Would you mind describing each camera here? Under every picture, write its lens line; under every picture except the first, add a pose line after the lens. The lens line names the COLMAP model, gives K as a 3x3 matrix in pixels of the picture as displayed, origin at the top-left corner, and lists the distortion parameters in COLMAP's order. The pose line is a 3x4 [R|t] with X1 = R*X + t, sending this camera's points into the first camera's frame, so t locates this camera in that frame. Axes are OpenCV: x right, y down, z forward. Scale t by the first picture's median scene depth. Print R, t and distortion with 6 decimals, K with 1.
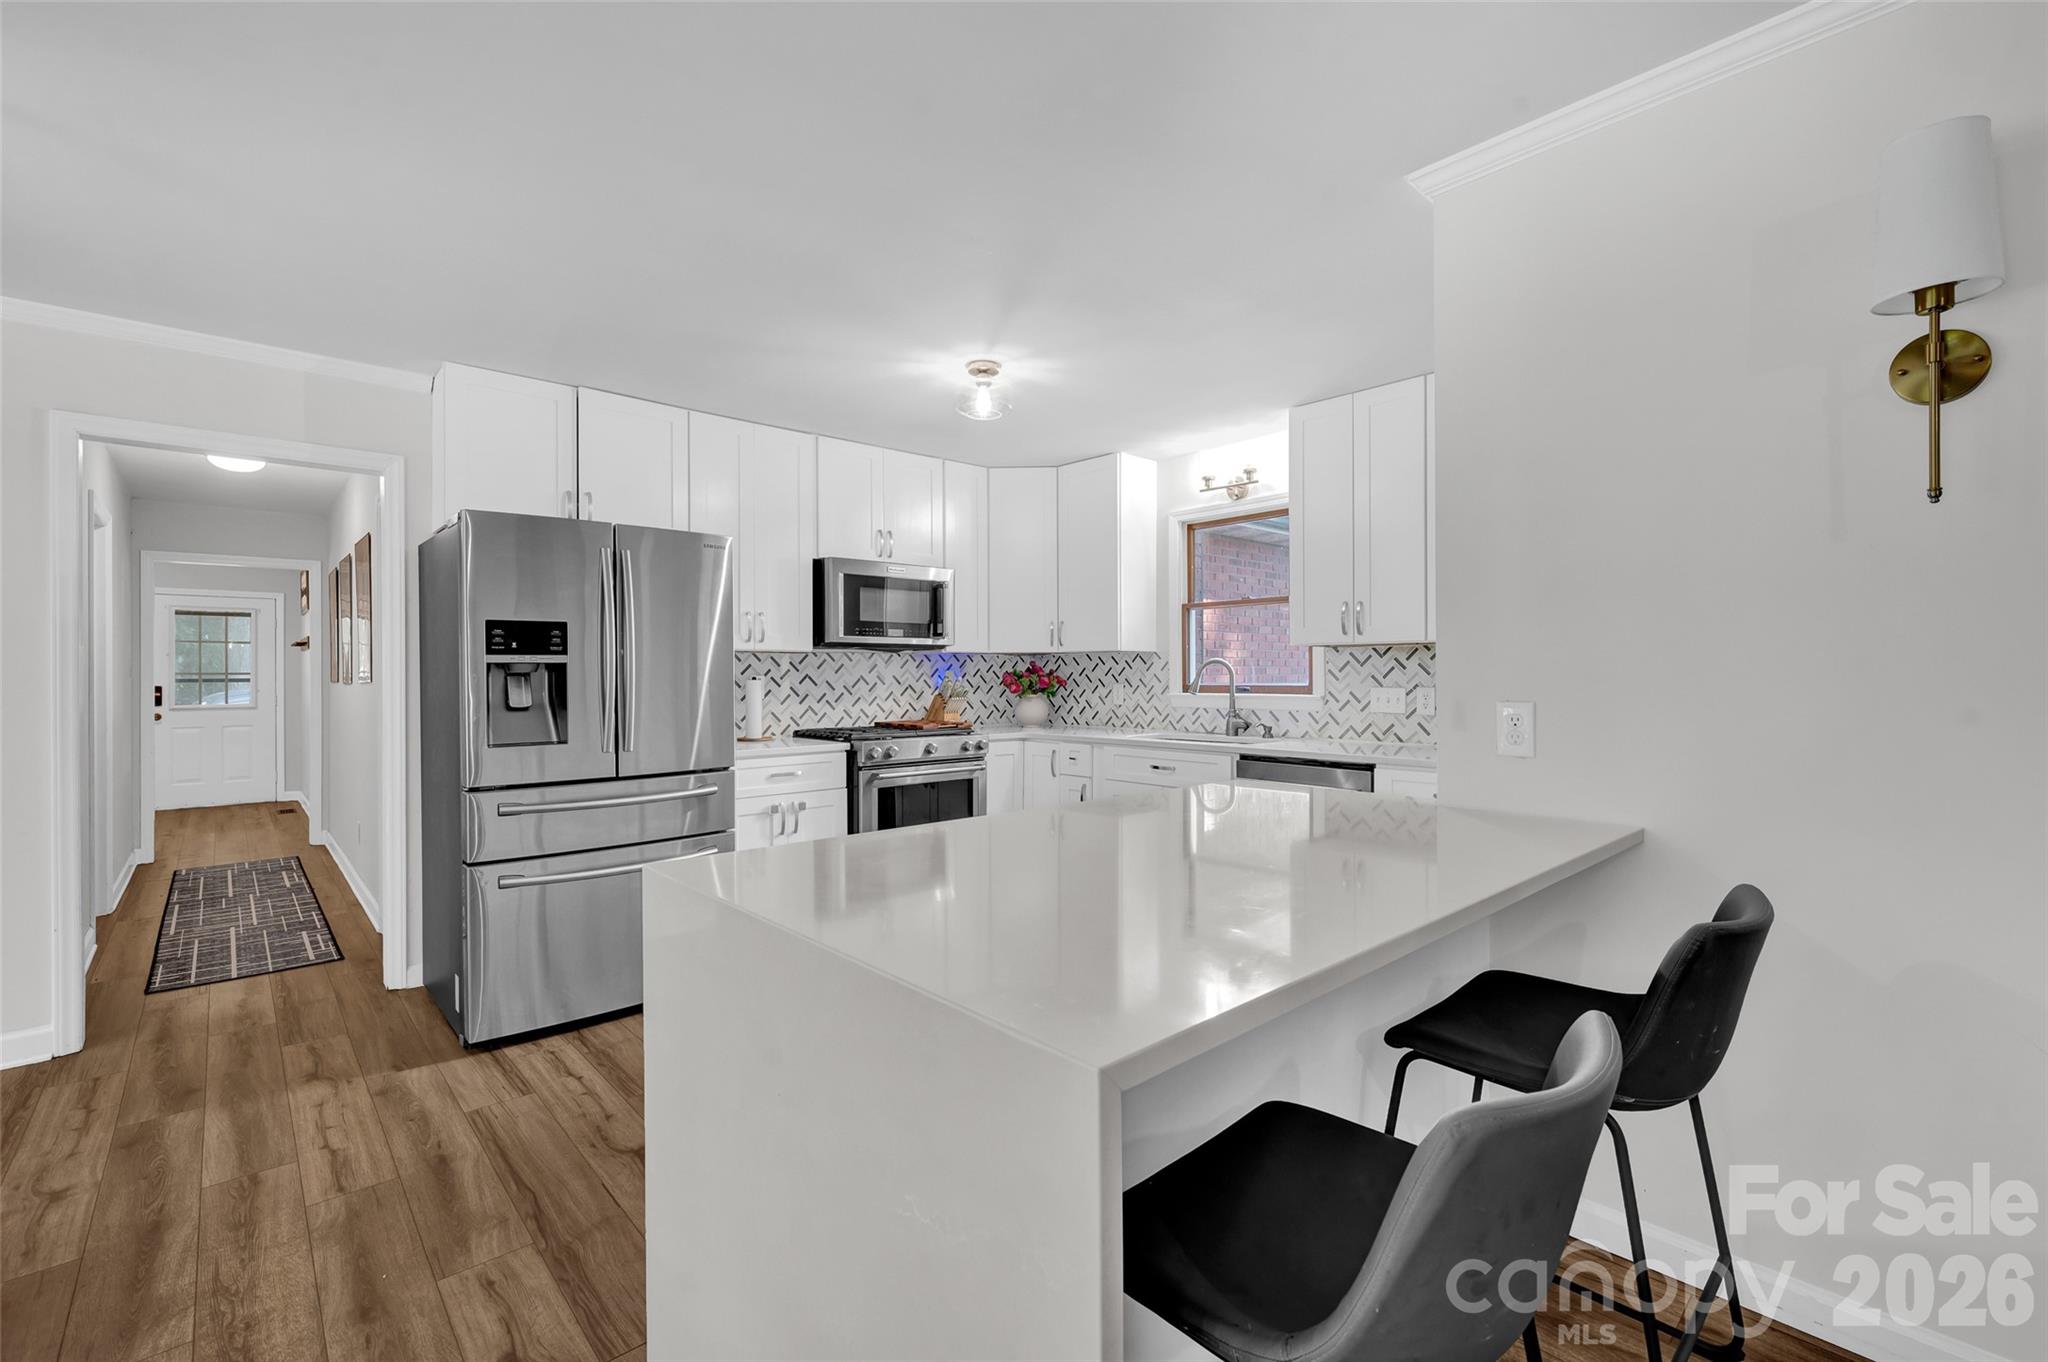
lens RADIAL K [[890.6, 0, 1031.6], [0, 890.6, 676.1], [0, 0, 1]] dist [0.012400, 0.000002]
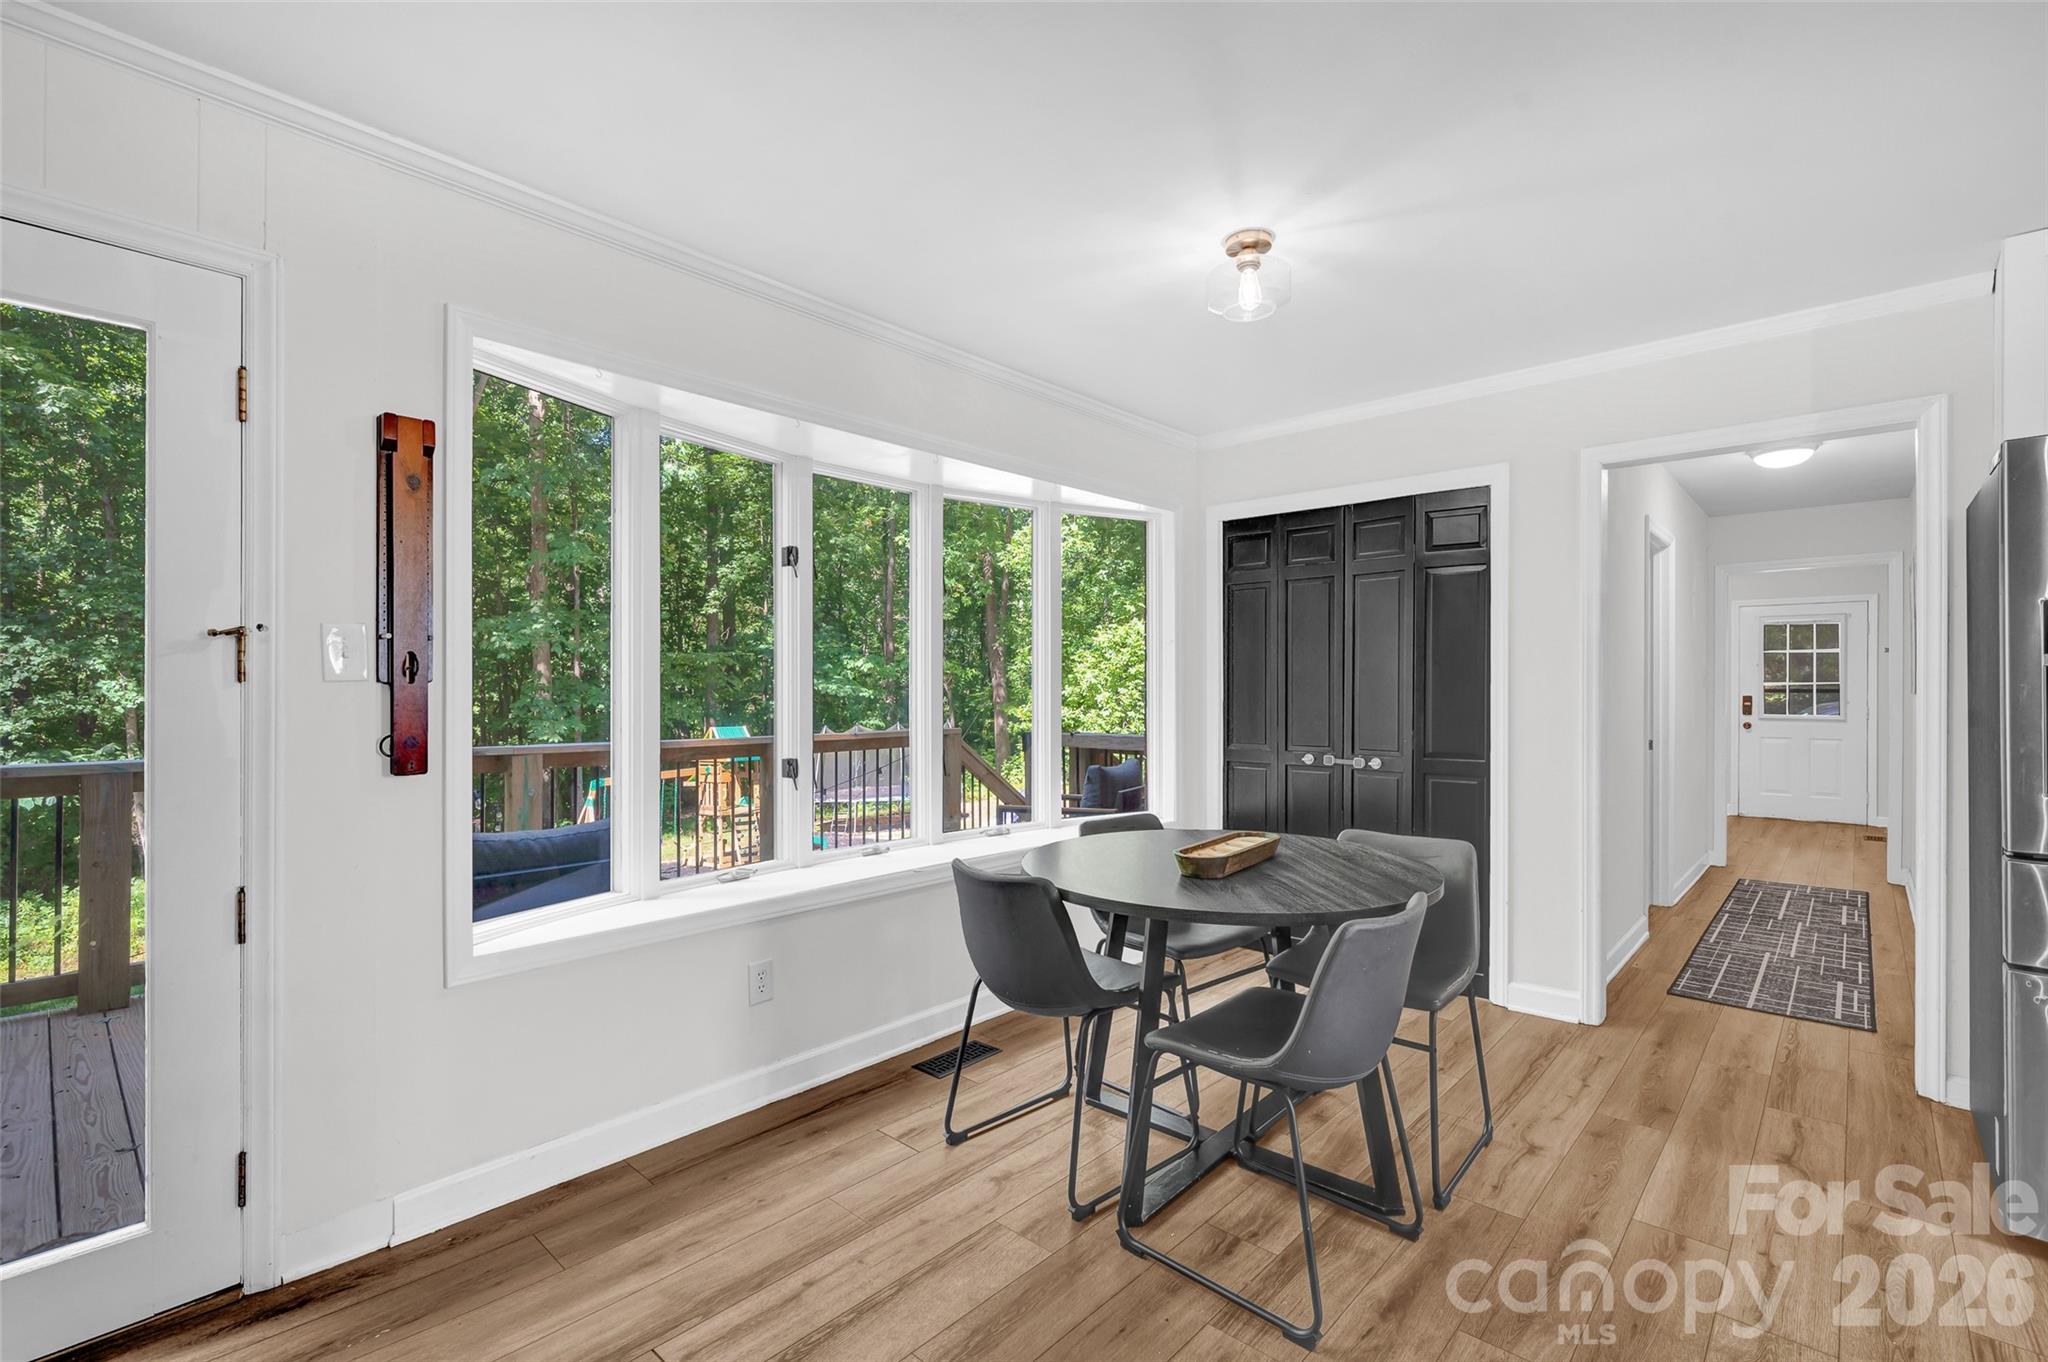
lens RADIAL K [[907.4, 0, 1024.0], [0, 907.4, 681.0], [0, 0, 1]] dist [-0.000979, -0.000002]
pose [[0.079418, -0.005400, -0.996827, -0.004076], [-0.001232, 0.999984, -0.005516, 0.001616], [0.996841, 0.001667, 0.079410, 0.125152]]
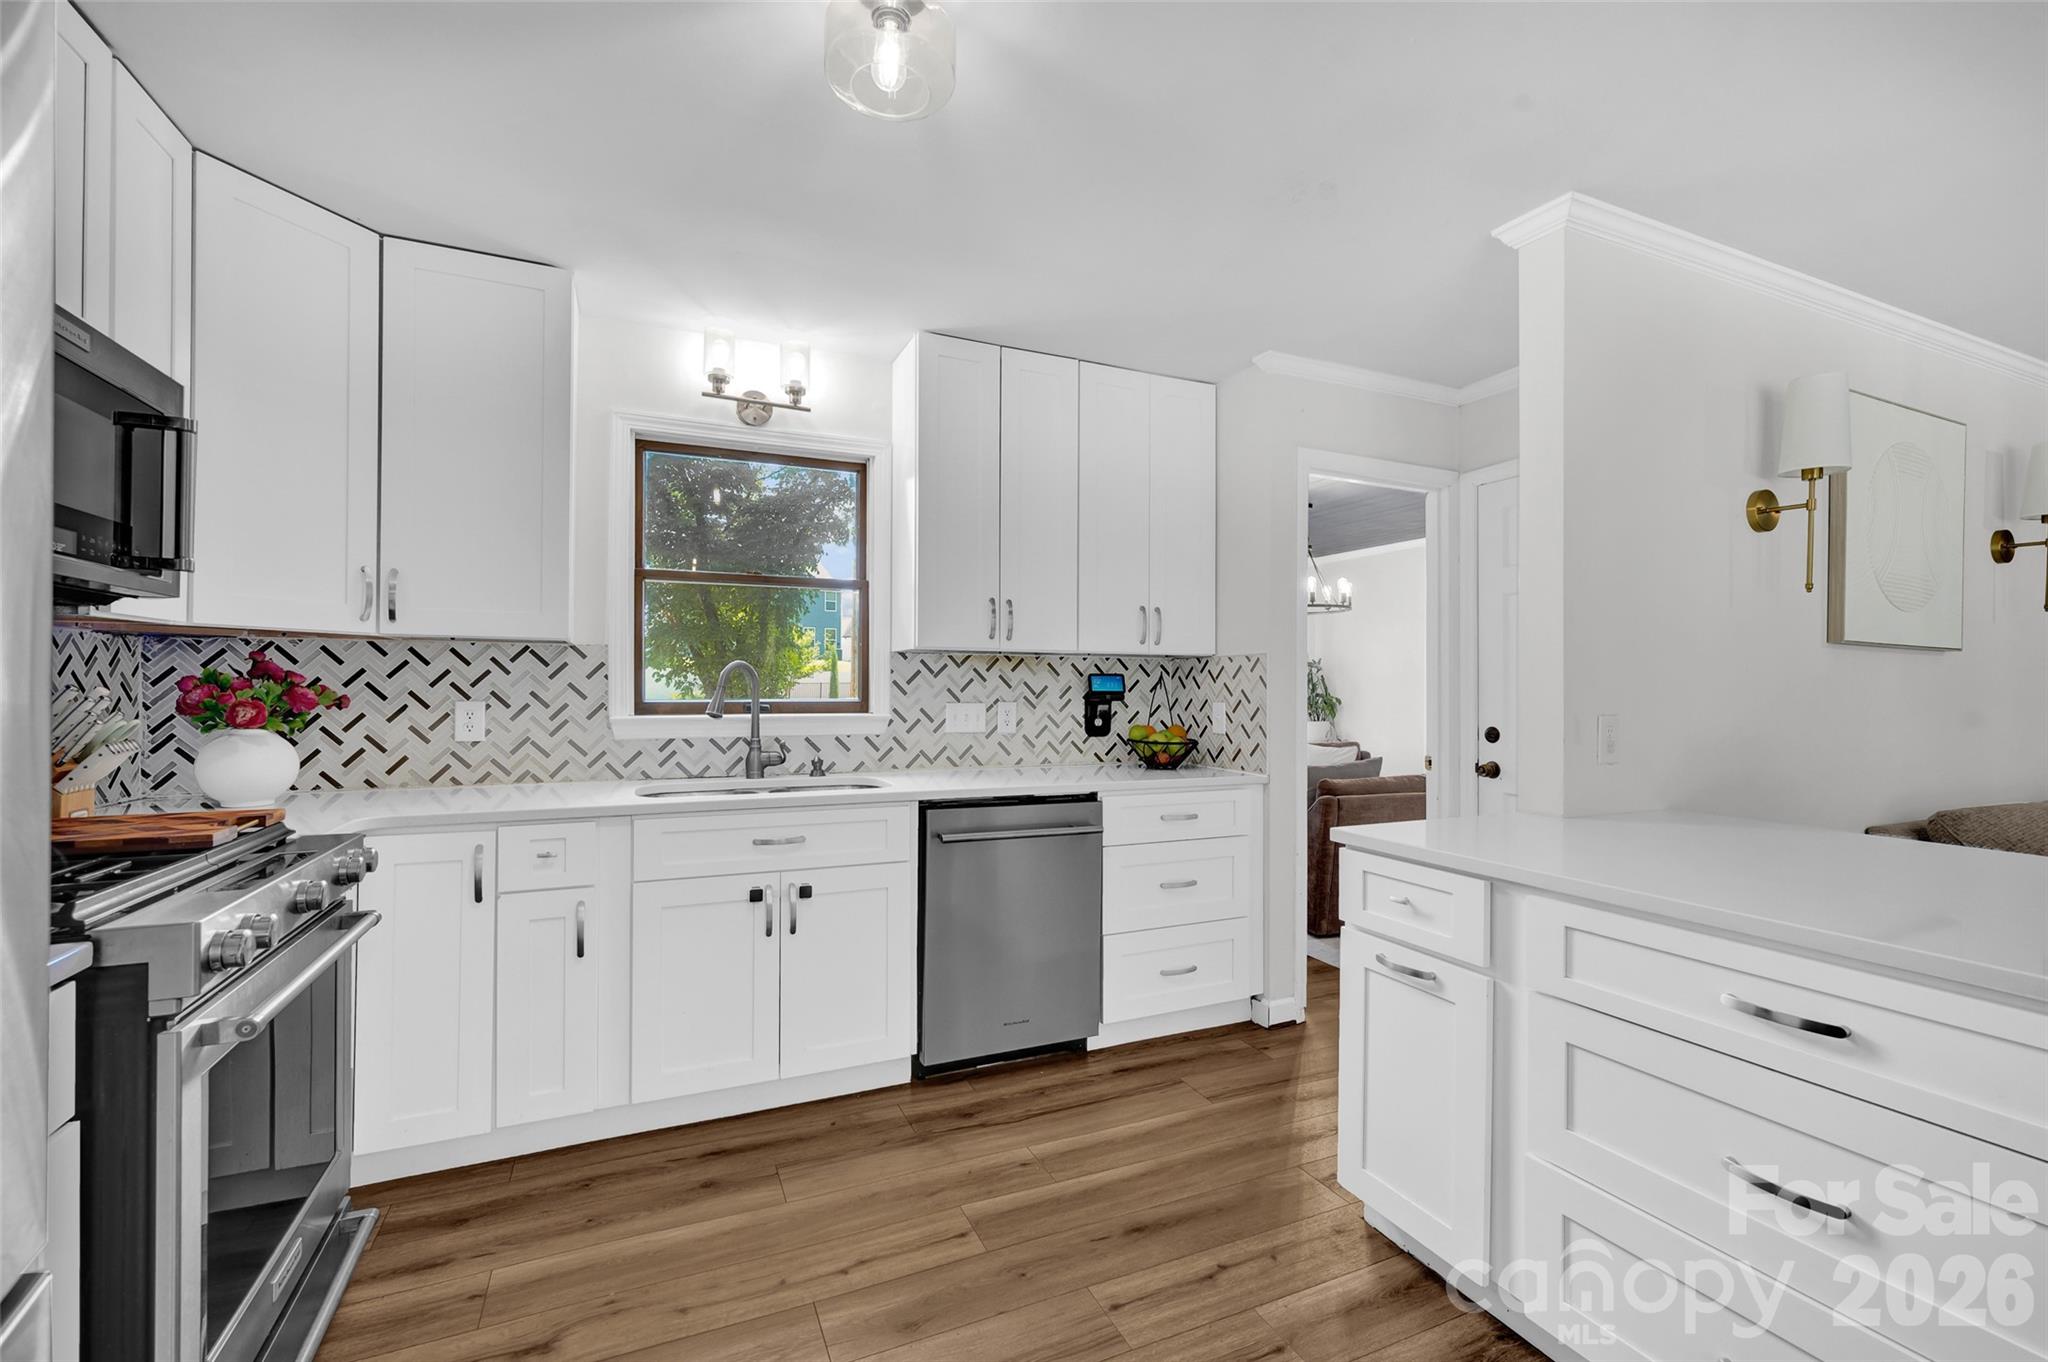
lens RADIAL K [[872.8, 0, 1023.1], [0, 872.8, 687.4], [0, 0, 1]] dist [0.008283, -0.000147]
pose [[0.323027, 0.003688, 0.946383, -0.319505], [-0.005119, 0.999985, -0.002149, -0.000283], [-0.946376, -0.004150, 0.323041, 0.585394]]
